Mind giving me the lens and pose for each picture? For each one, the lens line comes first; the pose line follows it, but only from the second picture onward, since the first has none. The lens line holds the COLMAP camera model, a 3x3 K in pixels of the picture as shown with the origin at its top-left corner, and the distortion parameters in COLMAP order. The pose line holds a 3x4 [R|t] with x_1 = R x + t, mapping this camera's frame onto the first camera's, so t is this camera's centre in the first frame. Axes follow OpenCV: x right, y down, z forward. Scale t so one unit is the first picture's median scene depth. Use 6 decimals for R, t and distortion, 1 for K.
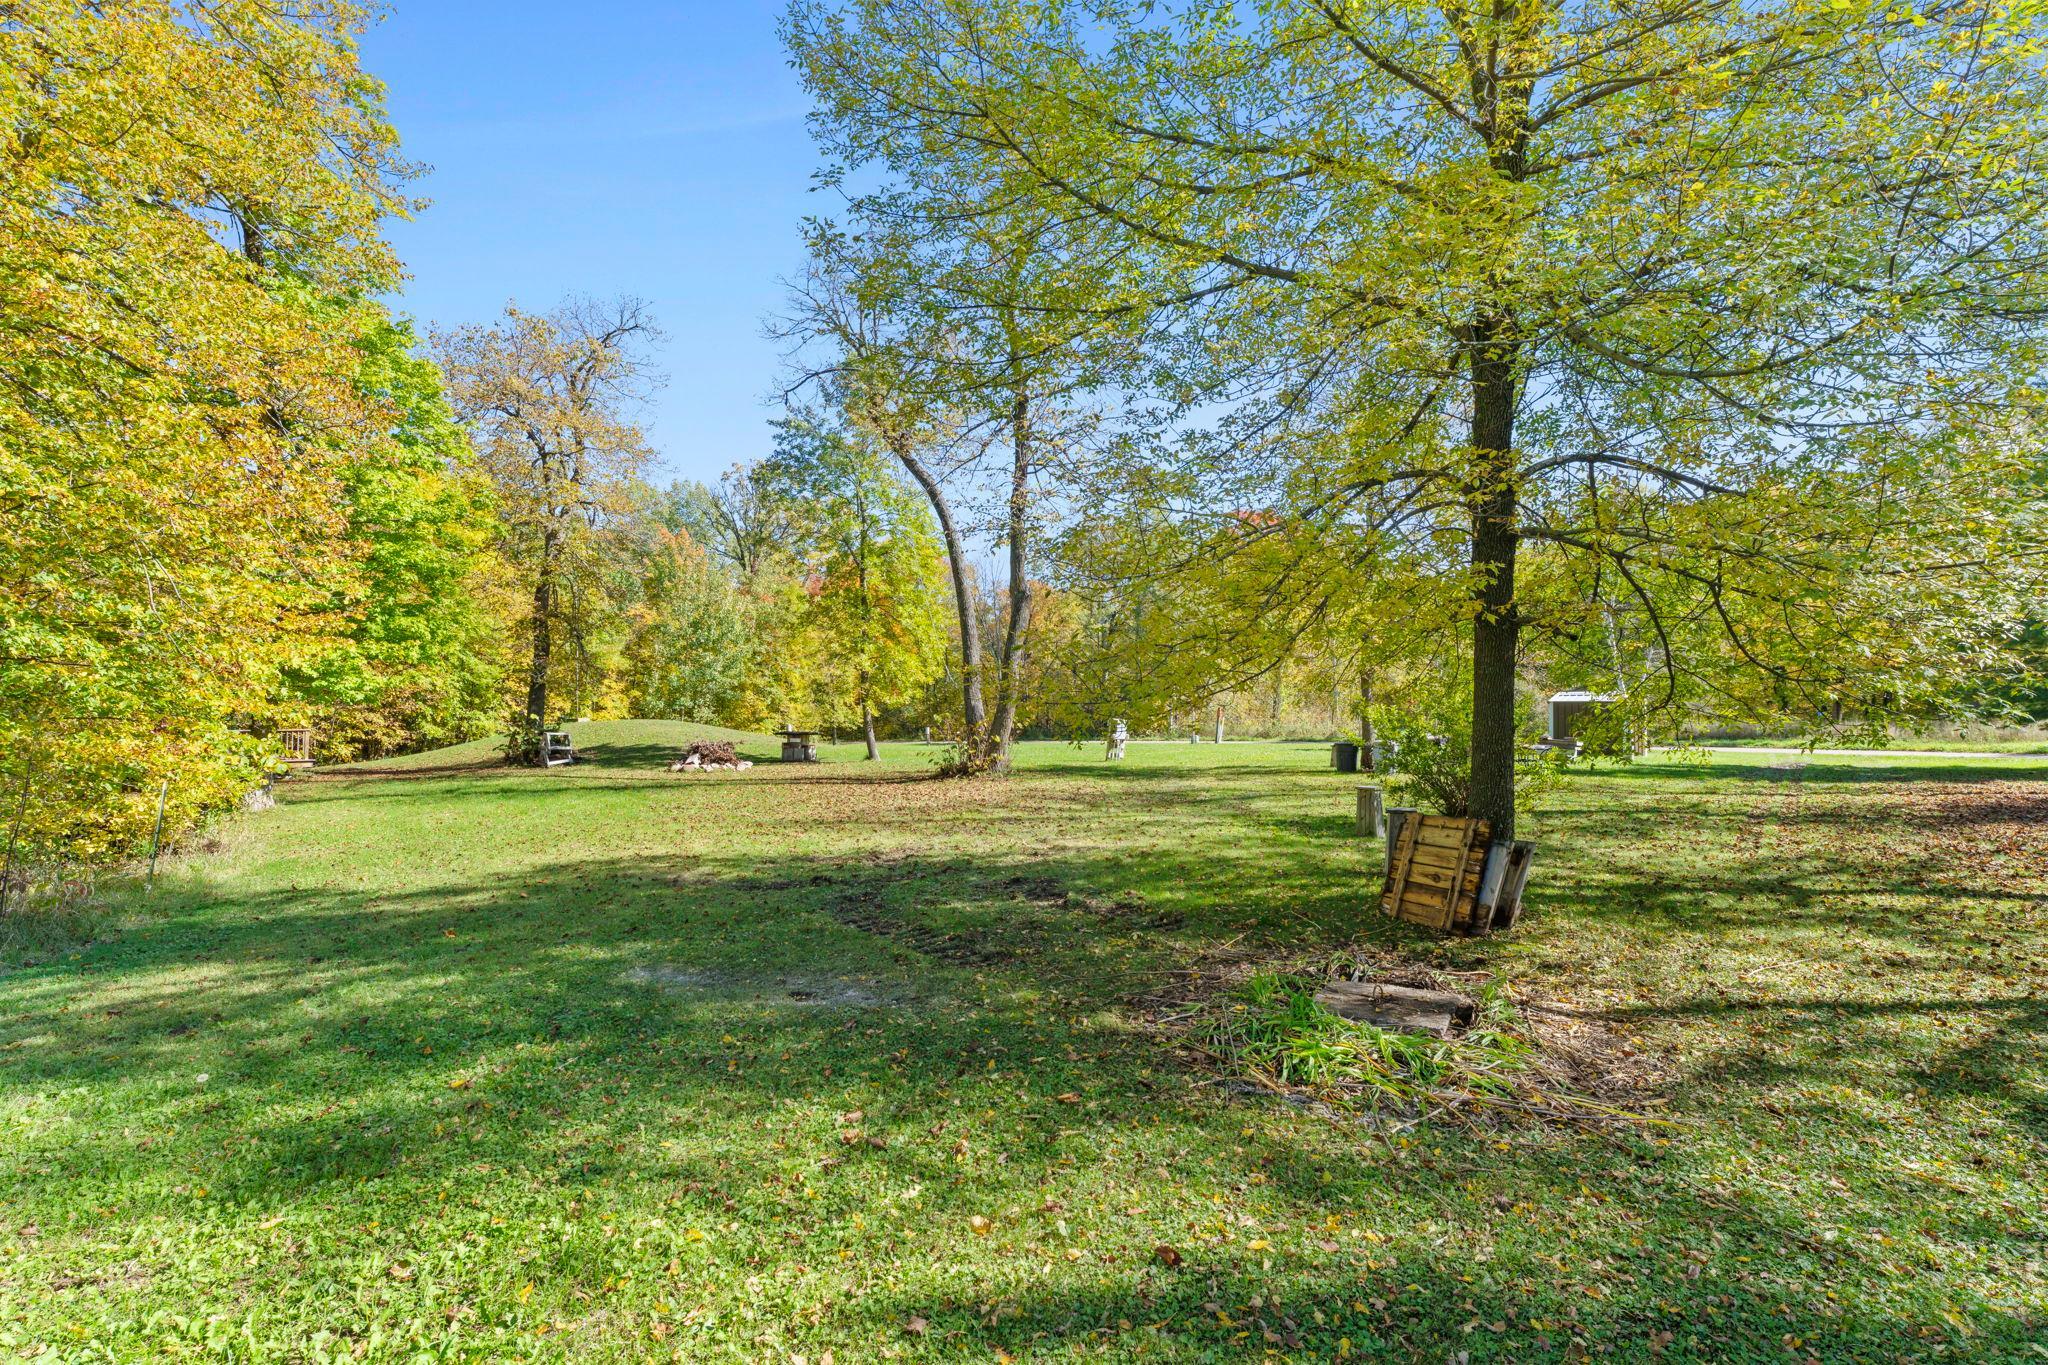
lens RADIAL K [[896.7, 0, 1017.1], [0, 896.7, 683.6], [0, 0, 1]] dist [-0.000994, -0.000929]
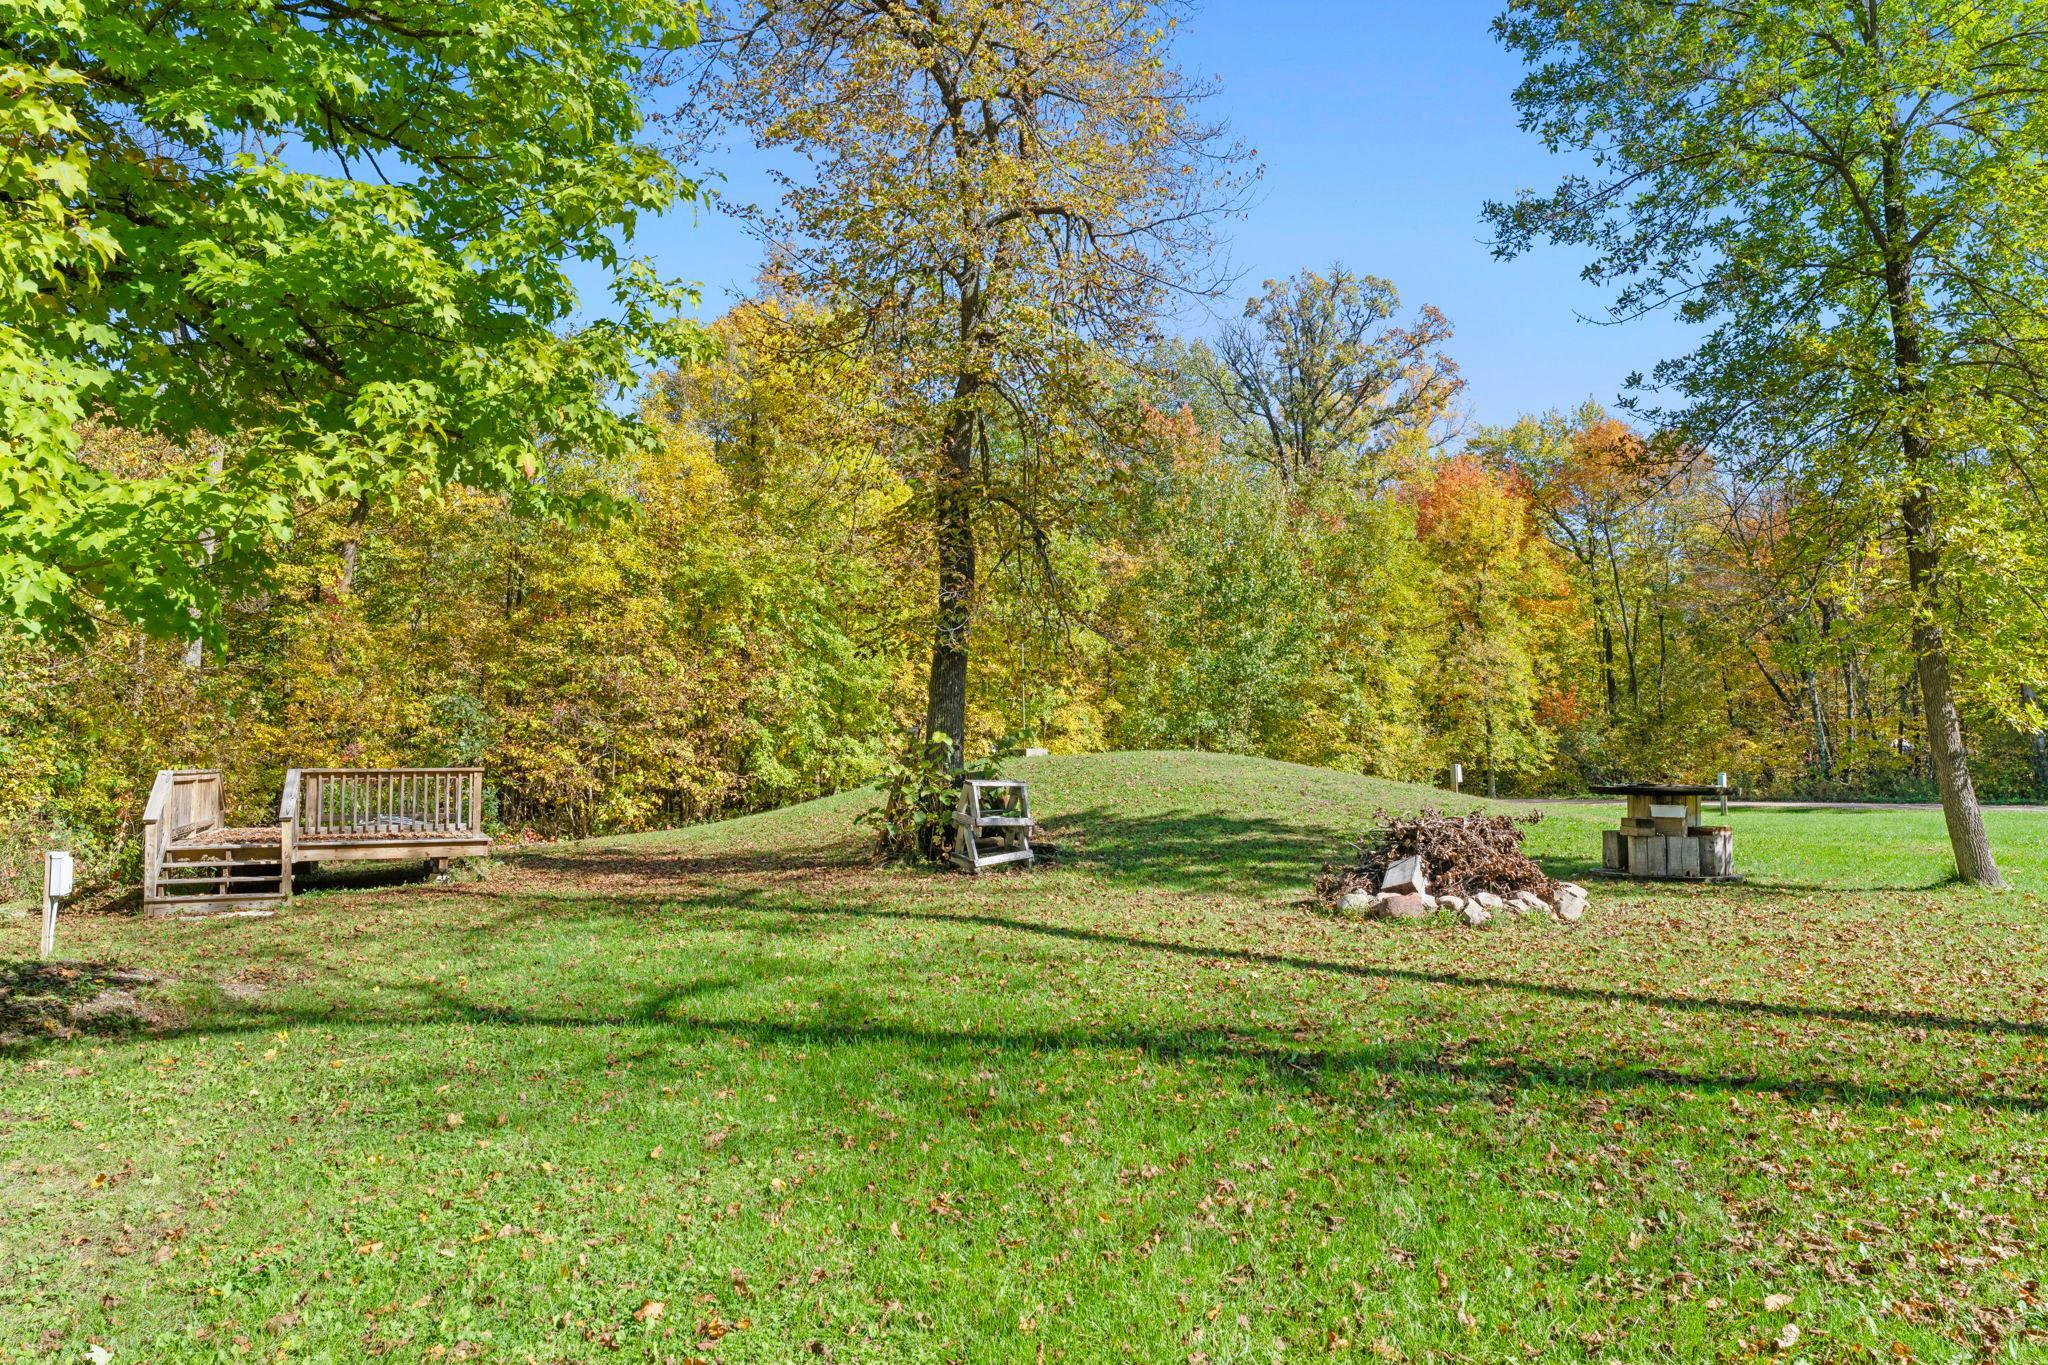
lens RADIAL K [[896.7, 0, 1017.1], [0, 896.7, 683.6], [0, 0, 1]] dist [-0.000994, -0.000929]
pose [[0.914726, -0.033105, -0.402717, -0.313340], [0.013074, 0.998541, -0.052387, 0.029990], [0.403863, 0.042655, 0.913824, 0.585291]]
